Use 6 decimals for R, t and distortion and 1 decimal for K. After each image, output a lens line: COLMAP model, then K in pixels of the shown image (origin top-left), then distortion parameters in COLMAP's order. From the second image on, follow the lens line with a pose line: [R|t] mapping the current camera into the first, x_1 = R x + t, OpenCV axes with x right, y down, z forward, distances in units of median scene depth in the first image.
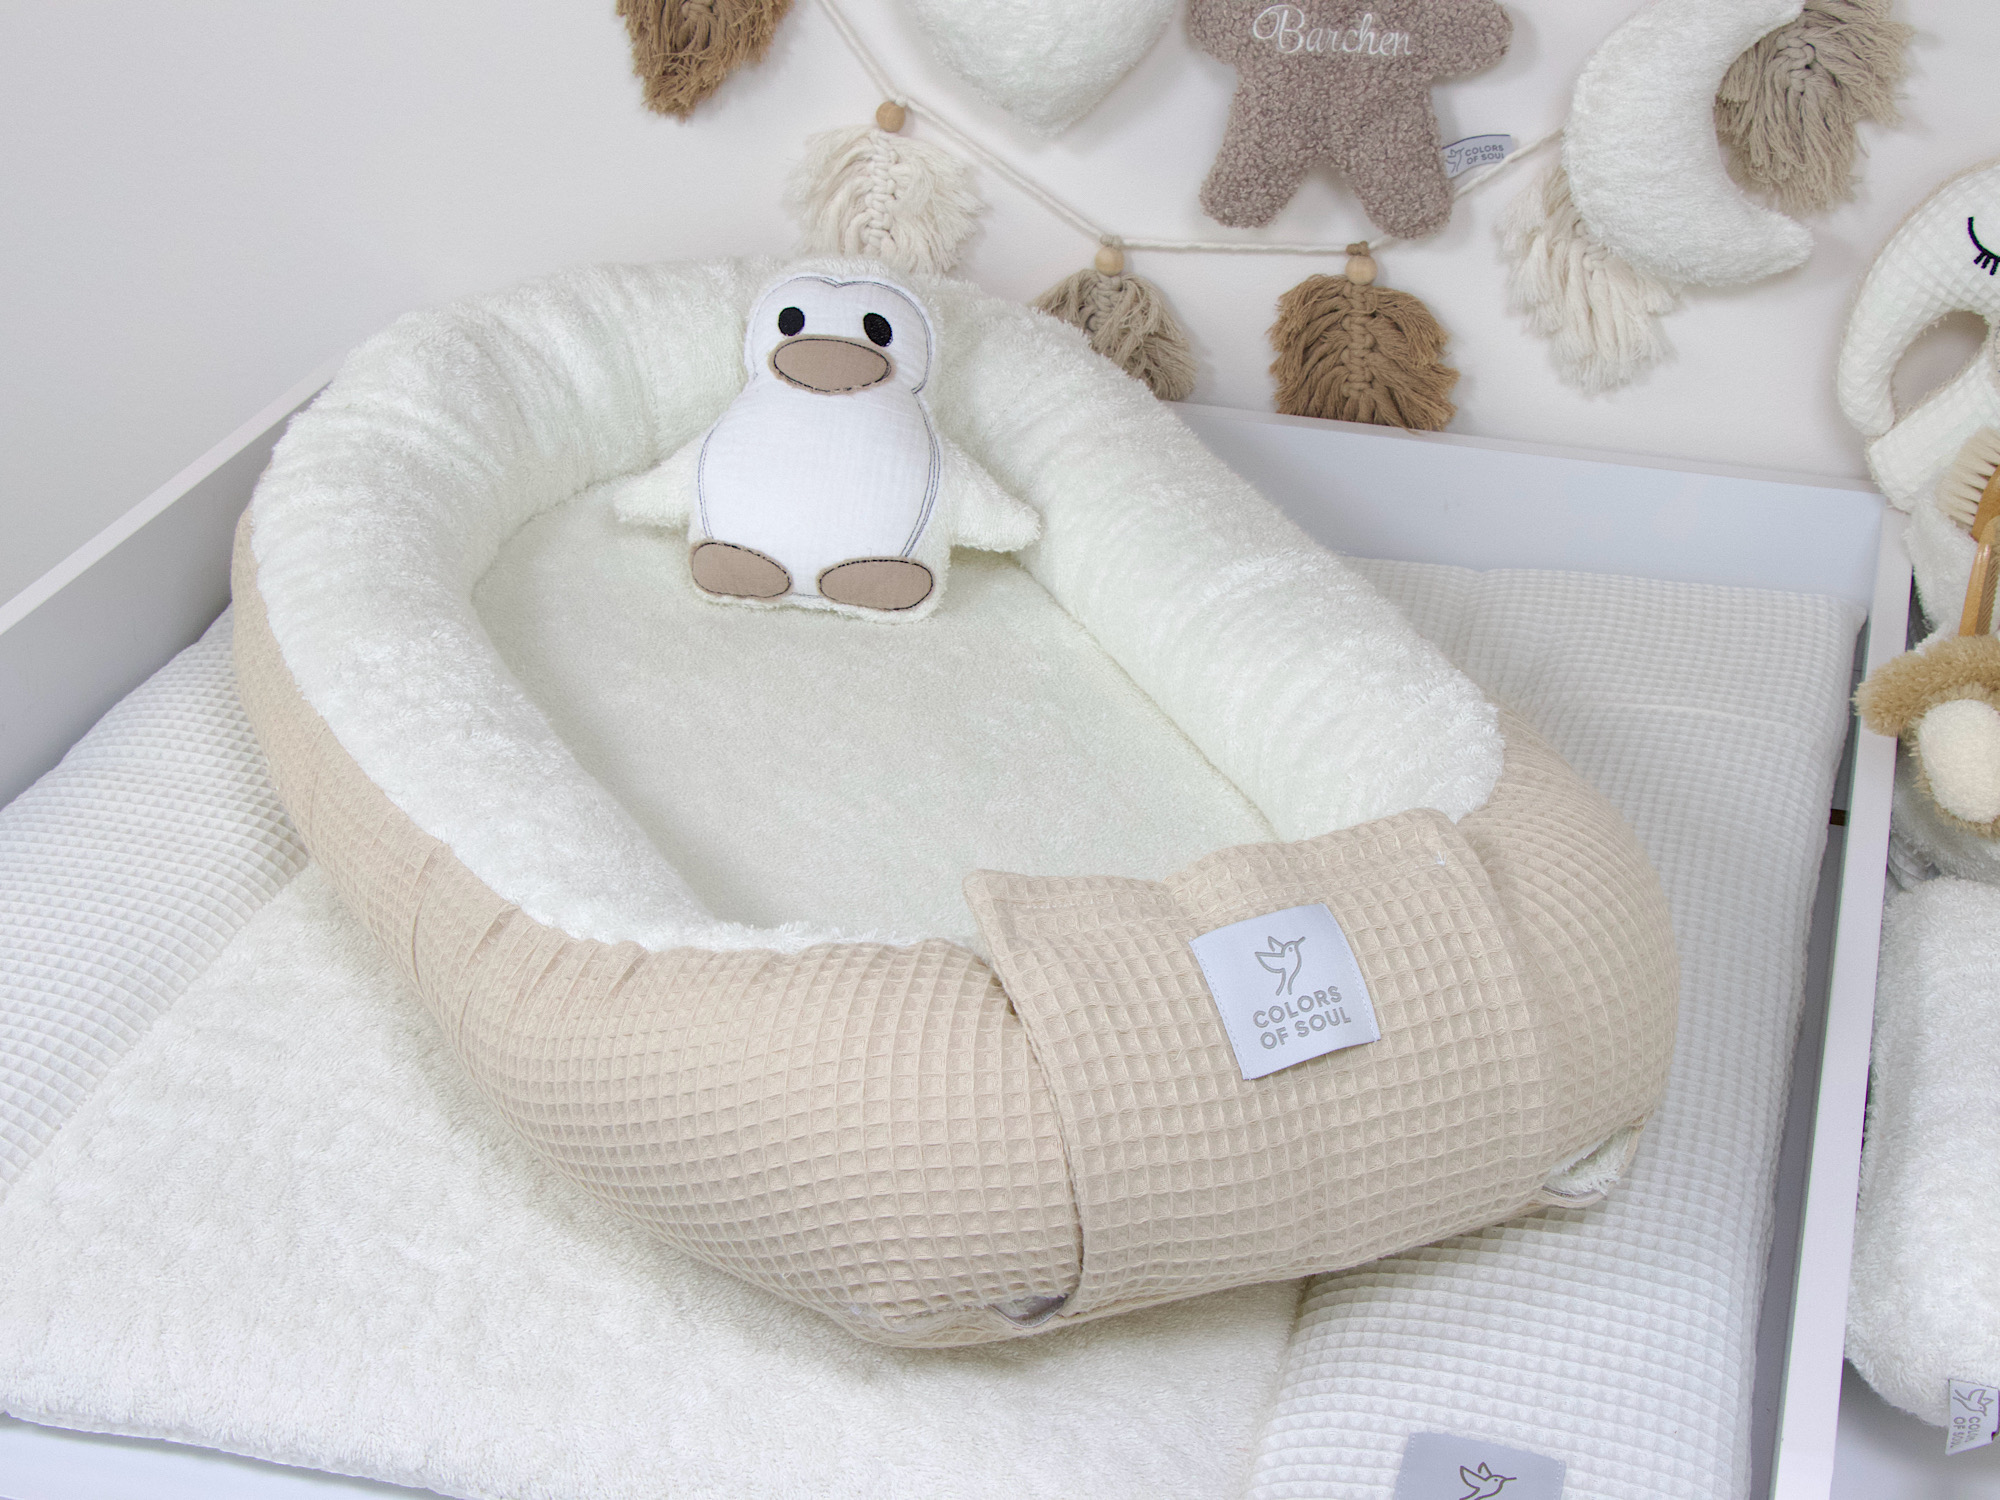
lens RADIAL K [[3111.2, 0, 1000.0], [0, 3111.2, 750.0], [0, 0, 1]] dist [0.046098, 0.264449]
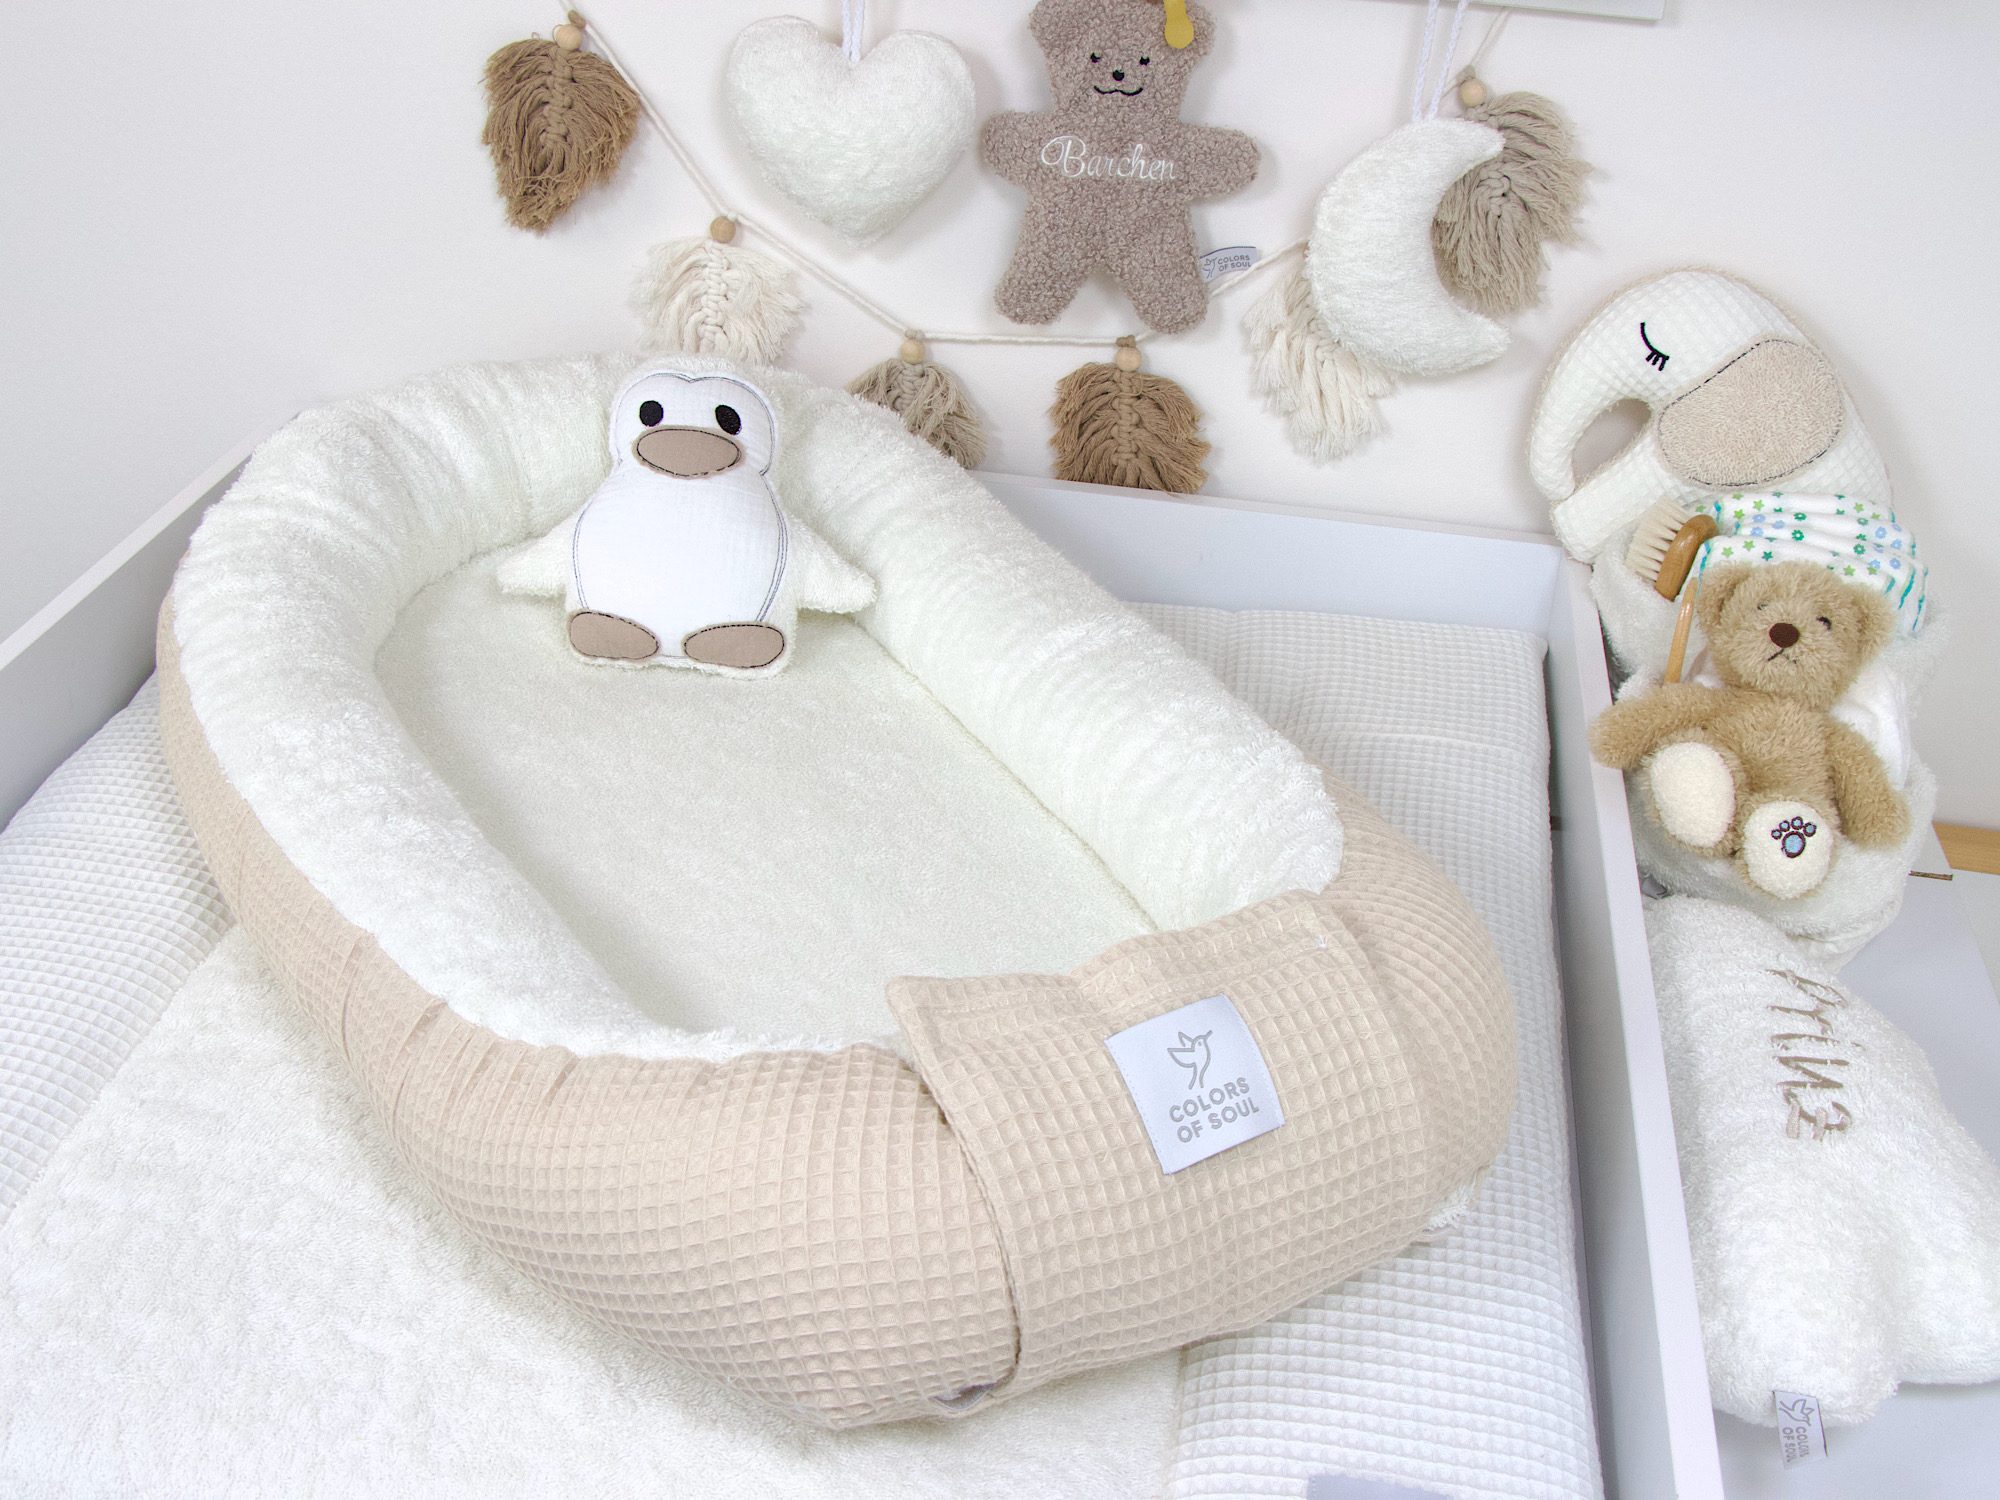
lens RADIAL K [[2227.6, 0, 969.7], [0, 2227.6, 756.7], [0, 0, 1]] dist [-0.105546, 0.217118]
pose [[0.993729, -0.027133, 0.108469, -0.045272], [0.022363, 0.998739, 0.044953, -0.049213], [-0.109552, -0.042246, 0.993083, 0.190673]]
